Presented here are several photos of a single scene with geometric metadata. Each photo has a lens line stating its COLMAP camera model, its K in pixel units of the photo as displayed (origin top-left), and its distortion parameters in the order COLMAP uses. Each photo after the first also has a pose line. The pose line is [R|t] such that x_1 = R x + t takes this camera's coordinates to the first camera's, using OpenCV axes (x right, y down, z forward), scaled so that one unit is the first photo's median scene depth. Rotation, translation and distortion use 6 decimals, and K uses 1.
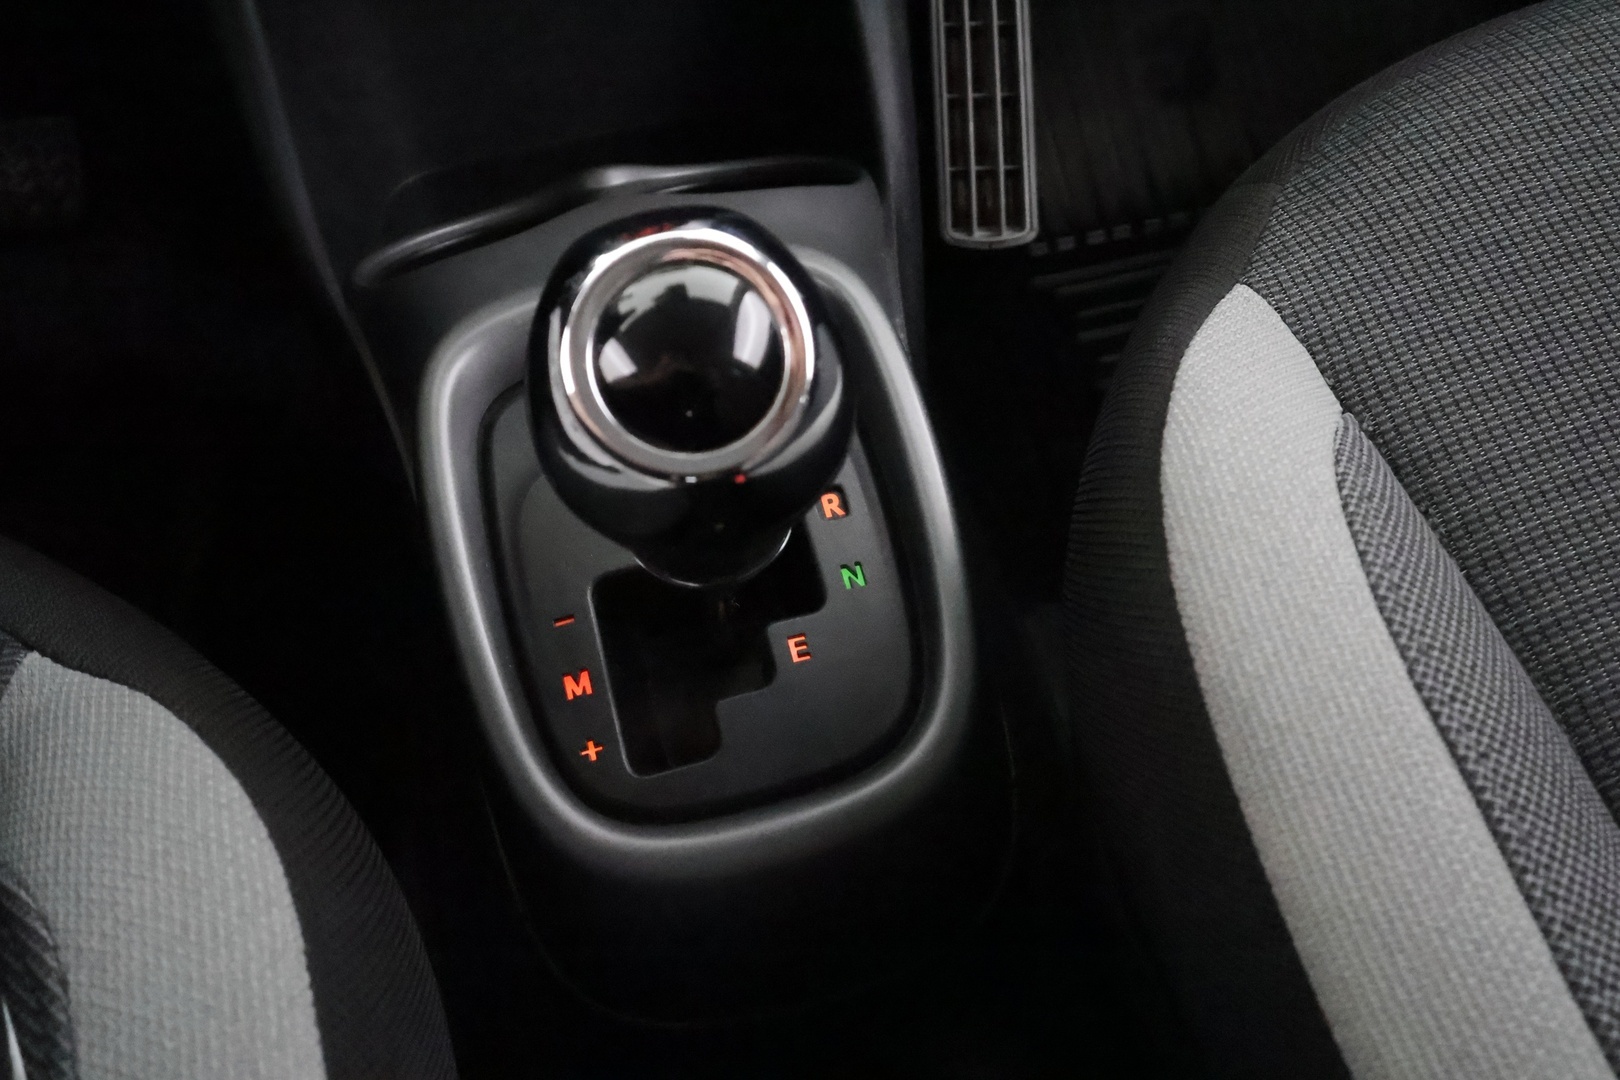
lens RADIAL K [[1305.7, 0, 813.0], [0, 1305.7, 551.5], [0, 0, 1]] dist [0.007387, 0.001370]
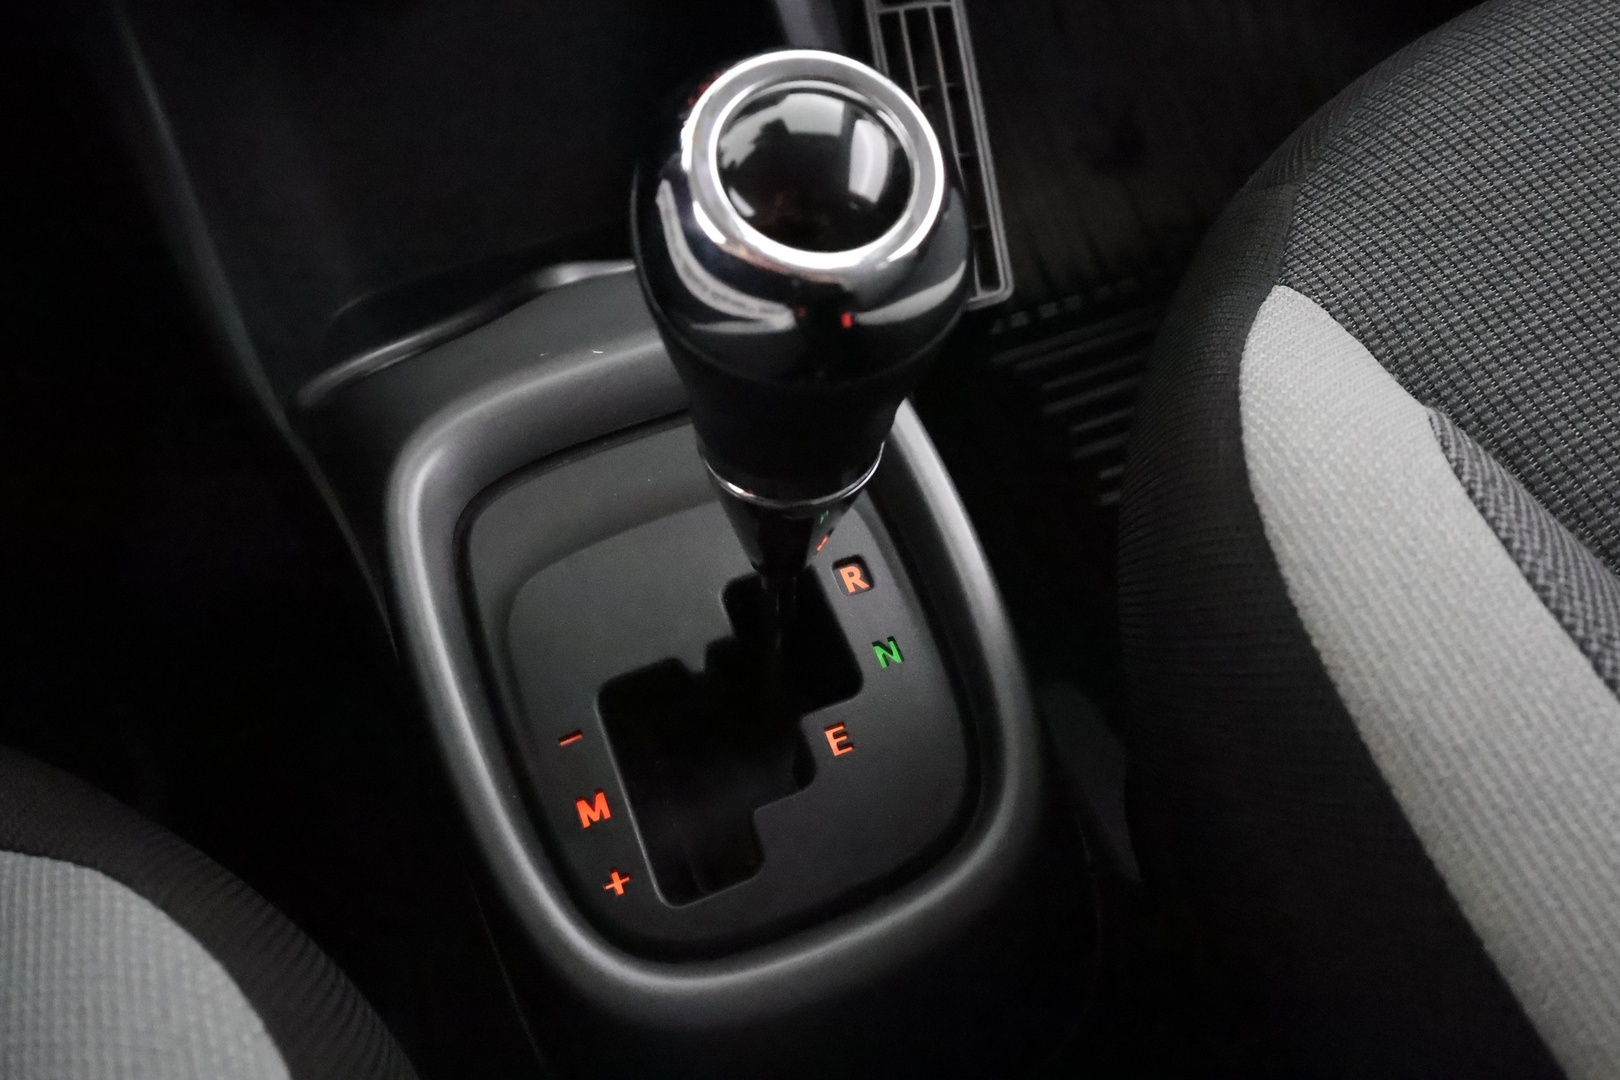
lens RADIAL K [[1305.7, 0, 805.5], [0, 1305.7, 546.6], [0, 0, 1]] dist [0.007387, 0.001370]
pose [[0.993781, -0.105378, 0.035987, -0.055517], [0.108362, 0.989595, -0.094653, 0.027899], [-0.025638, 0.097964, 0.994860, 0.113828]]
